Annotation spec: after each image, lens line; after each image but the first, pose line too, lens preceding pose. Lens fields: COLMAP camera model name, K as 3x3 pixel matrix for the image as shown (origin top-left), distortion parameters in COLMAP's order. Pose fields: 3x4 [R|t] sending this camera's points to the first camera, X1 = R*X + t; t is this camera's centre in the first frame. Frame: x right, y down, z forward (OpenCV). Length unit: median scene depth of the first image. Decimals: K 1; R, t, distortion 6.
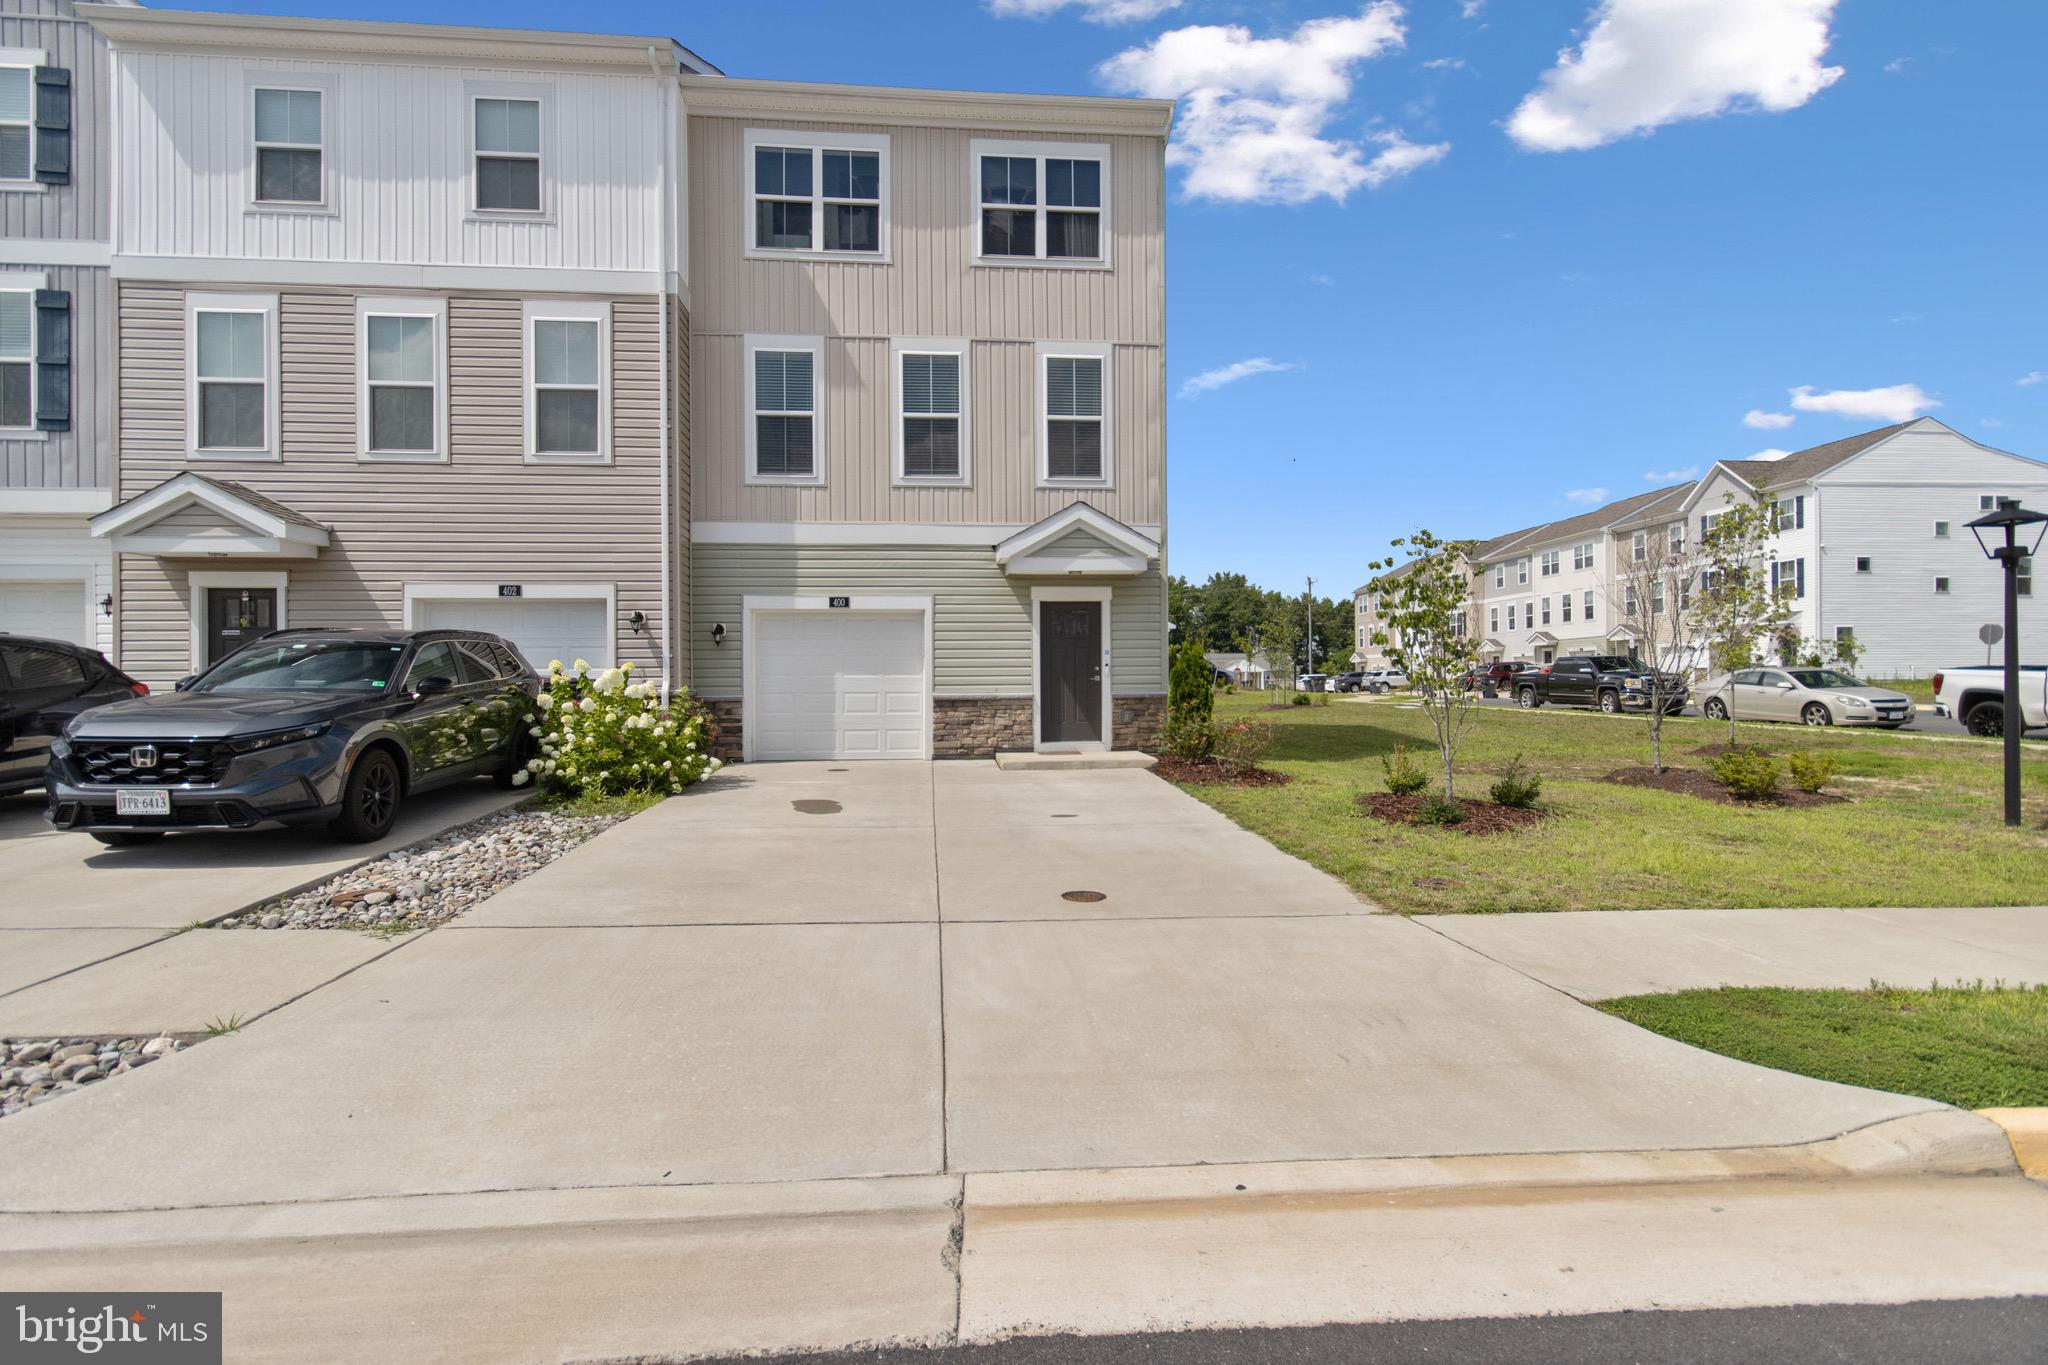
lens RADIAL K [[998.1, 0, 1025.1], [0, 998.1, 747.8], [0, 0, 1]] dist [-0.000135, -0.000621]
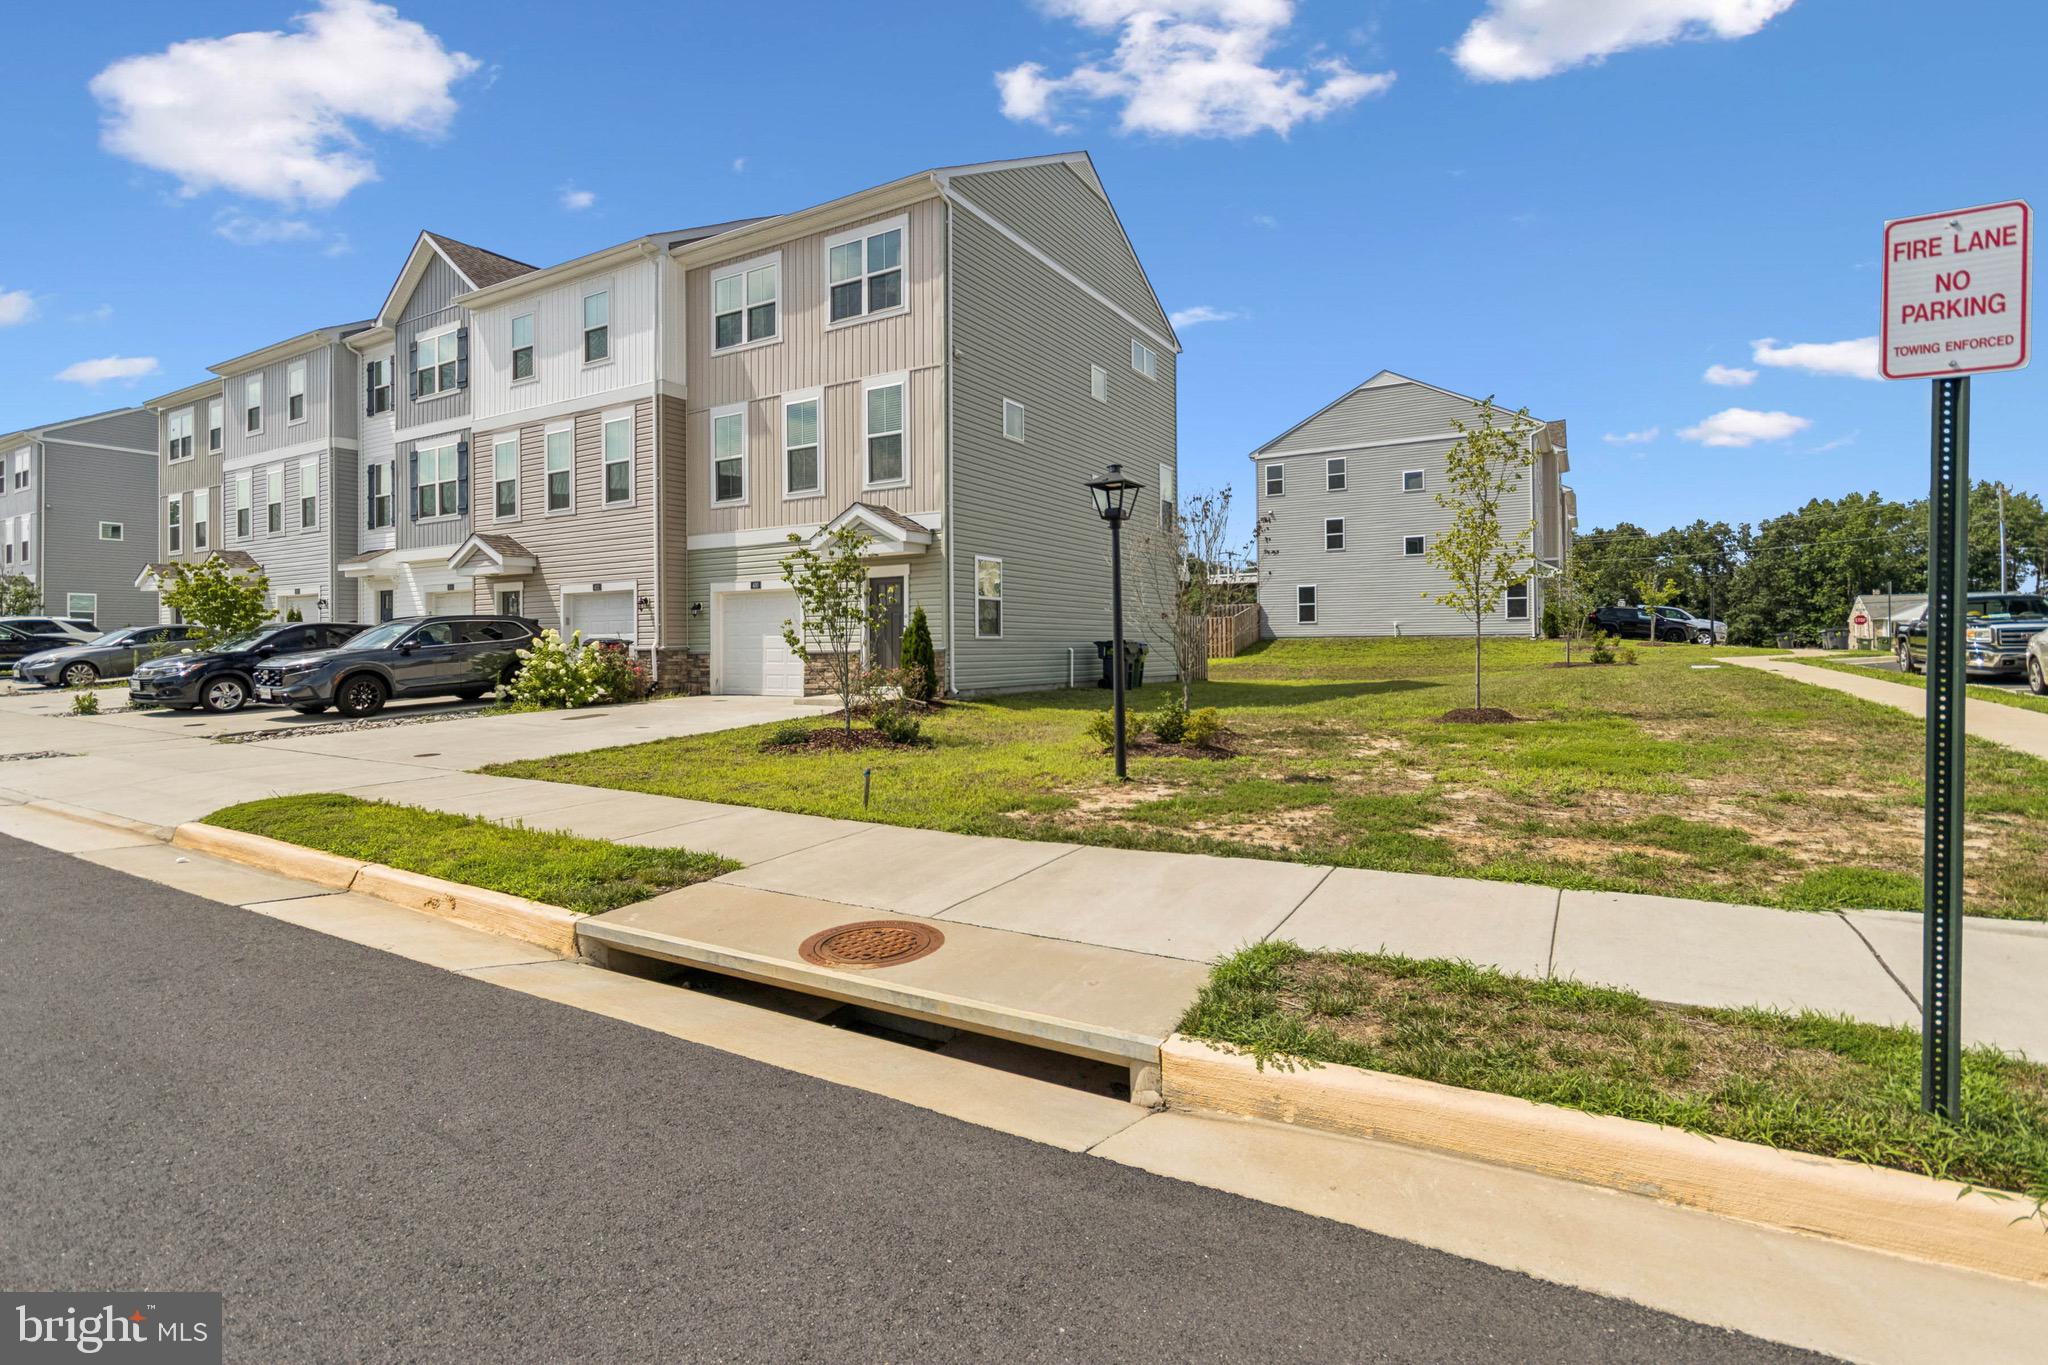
lens RADIAL K [[971.9, 0, 1024.0], [0, 971.9, 682.5], [0, 0, 1]] dist [0.070019, -0.025562]
pose [[0.795498, 0.018196, -0.605683, 0.987343], [-0.033511, 0.999340, -0.013991, 0.000665], [0.605029, 0.031427, 0.795583, 0.120541]]
